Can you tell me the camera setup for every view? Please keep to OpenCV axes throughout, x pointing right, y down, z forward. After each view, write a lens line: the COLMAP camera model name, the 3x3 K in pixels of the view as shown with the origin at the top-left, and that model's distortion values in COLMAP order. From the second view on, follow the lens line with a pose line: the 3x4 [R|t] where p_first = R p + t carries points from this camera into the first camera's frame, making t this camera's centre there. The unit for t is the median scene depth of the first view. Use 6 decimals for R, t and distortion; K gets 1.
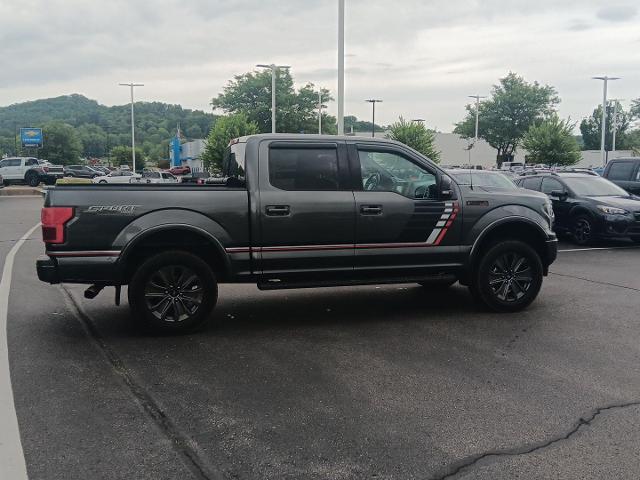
lens RADIAL K [[655.2, 0, 317.7], [0, 655.2, 237.5], [0, 0, 1]] dist [0.137154, -0.330323]
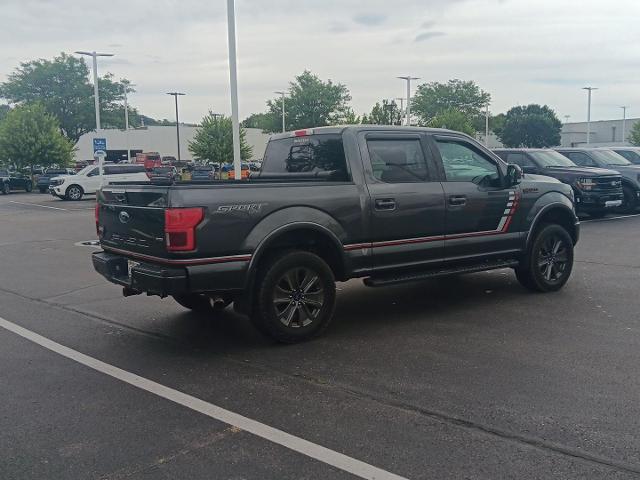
lens RADIAL K [[655.2, 0, 317.7], [0, 655.2, 237.5], [0, 0, 1]] dist [0.137154, -0.330323]
pose [[0.945185, -0.051192, 0.322497, -0.433316], [0.048745, 0.998688, 0.015663, -0.010843], [-0.322876, 0.000916, 0.946441, 0.107224]]
